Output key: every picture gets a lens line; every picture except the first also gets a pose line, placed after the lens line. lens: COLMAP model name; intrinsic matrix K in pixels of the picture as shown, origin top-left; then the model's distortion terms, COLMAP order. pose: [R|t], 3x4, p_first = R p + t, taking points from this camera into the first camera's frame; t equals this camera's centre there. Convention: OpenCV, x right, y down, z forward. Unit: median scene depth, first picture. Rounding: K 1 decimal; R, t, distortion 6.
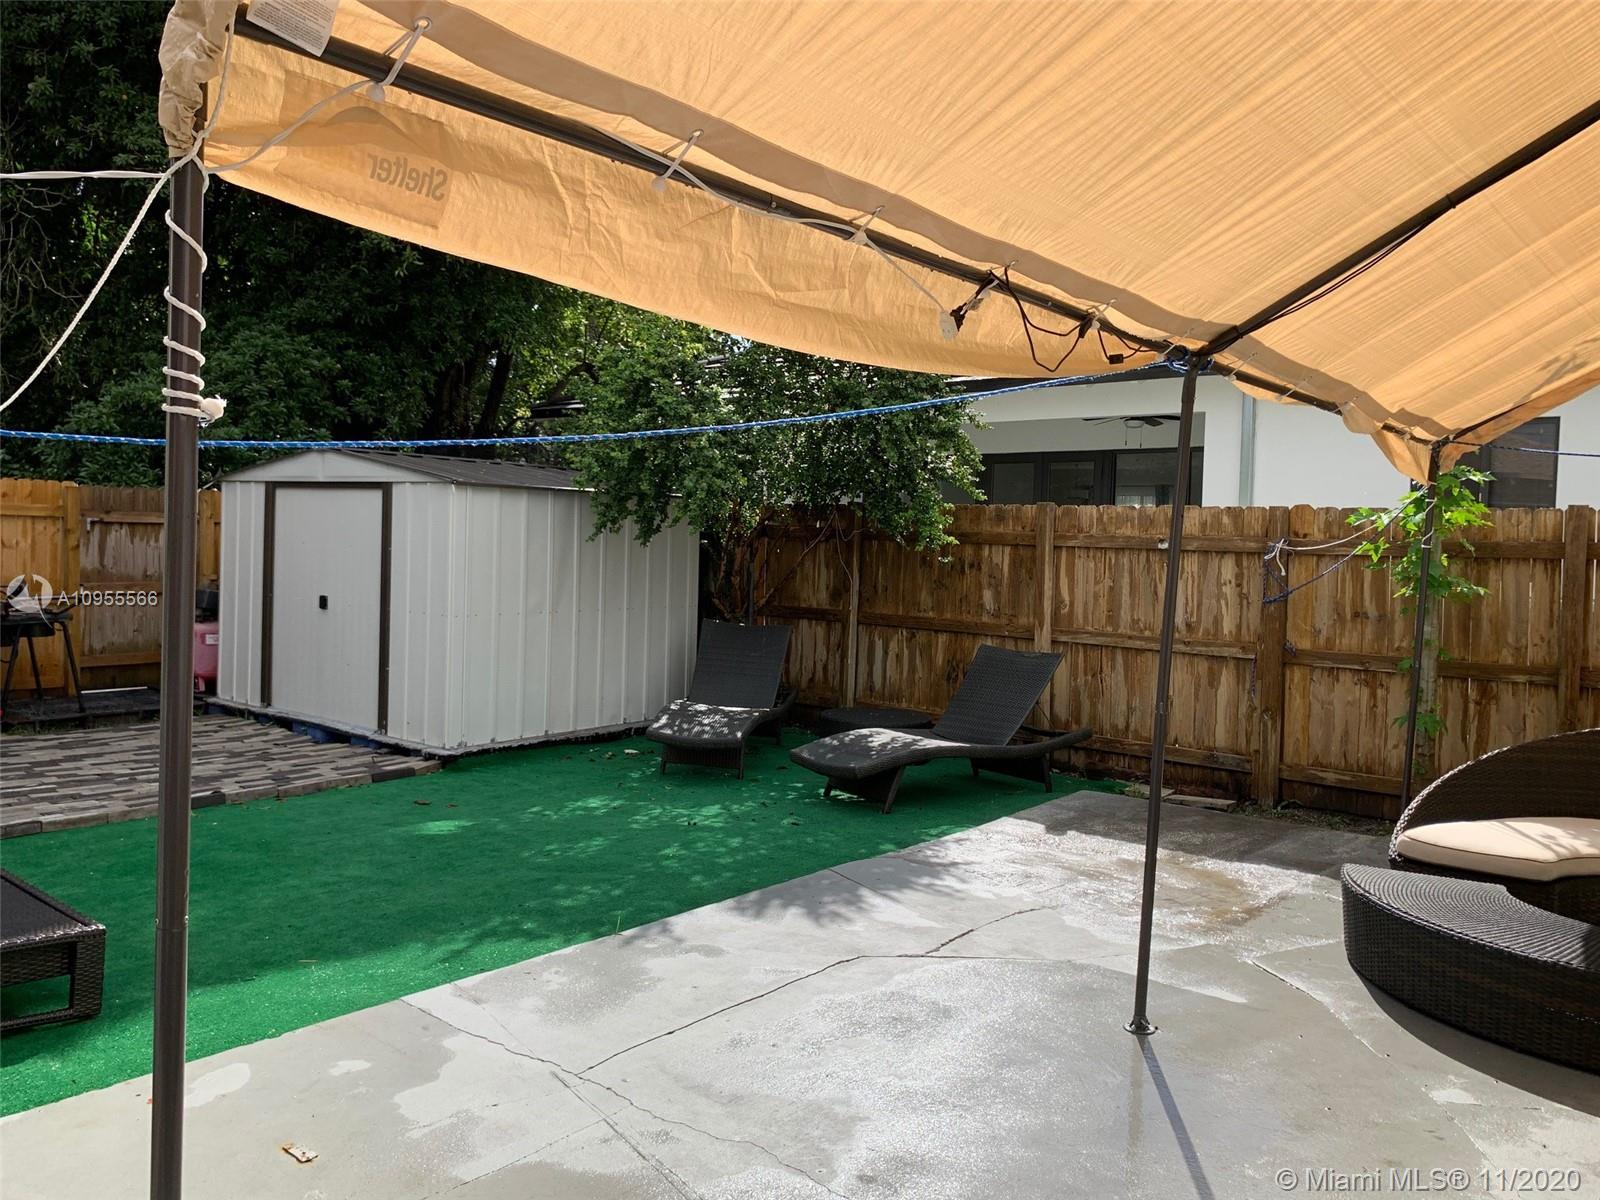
lens RADIAL K [[1224.2, 0, 743.9], [0, 1224.2, 582.0], [0, 0, 1]] dist [0.002321, -0.032386]
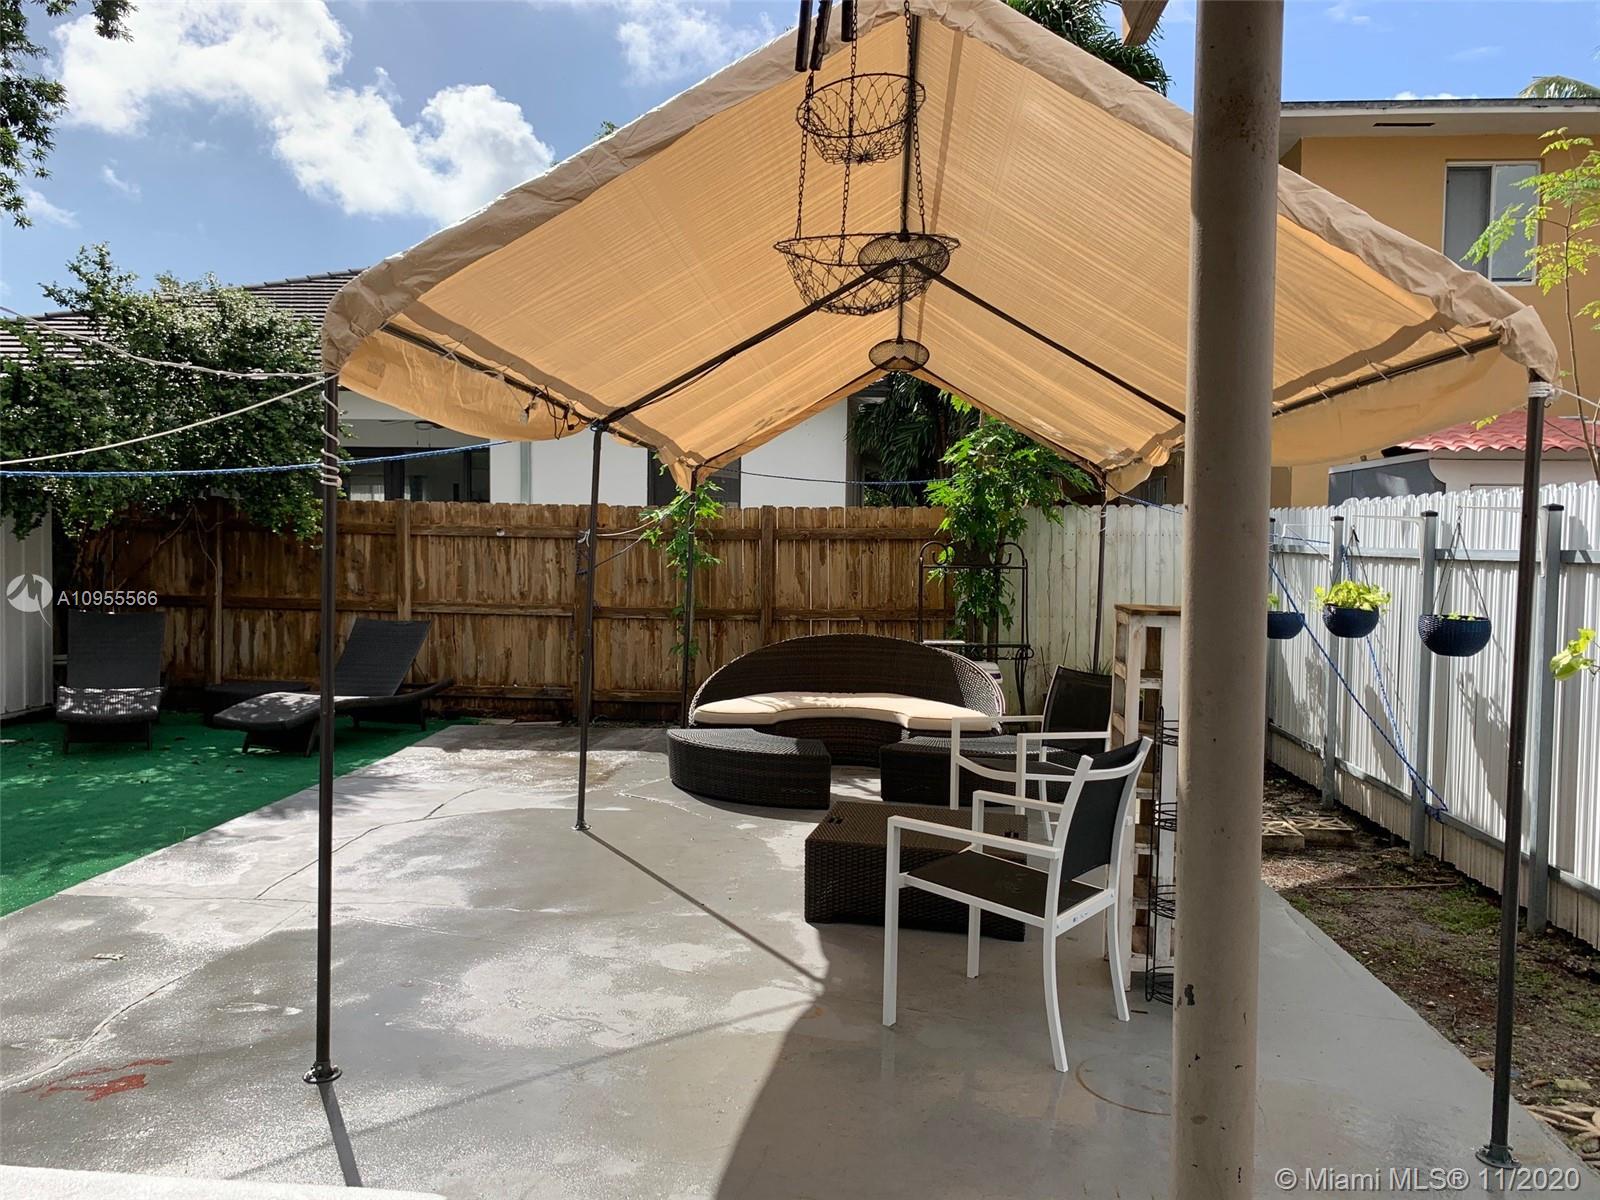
lens RADIAL K [[1224.2, 0, 799.7], [0, 1224.2, 598.5], [0, 0, 1]] dist [0.002321, -0.032386]
pose [[0.791762, -0.044008, 0.609242, -0.209327], [0.028255, 0.998972, 0.035439, 0.002149], [-0.610175, -0.010845, 0.792192, -0.233963]]
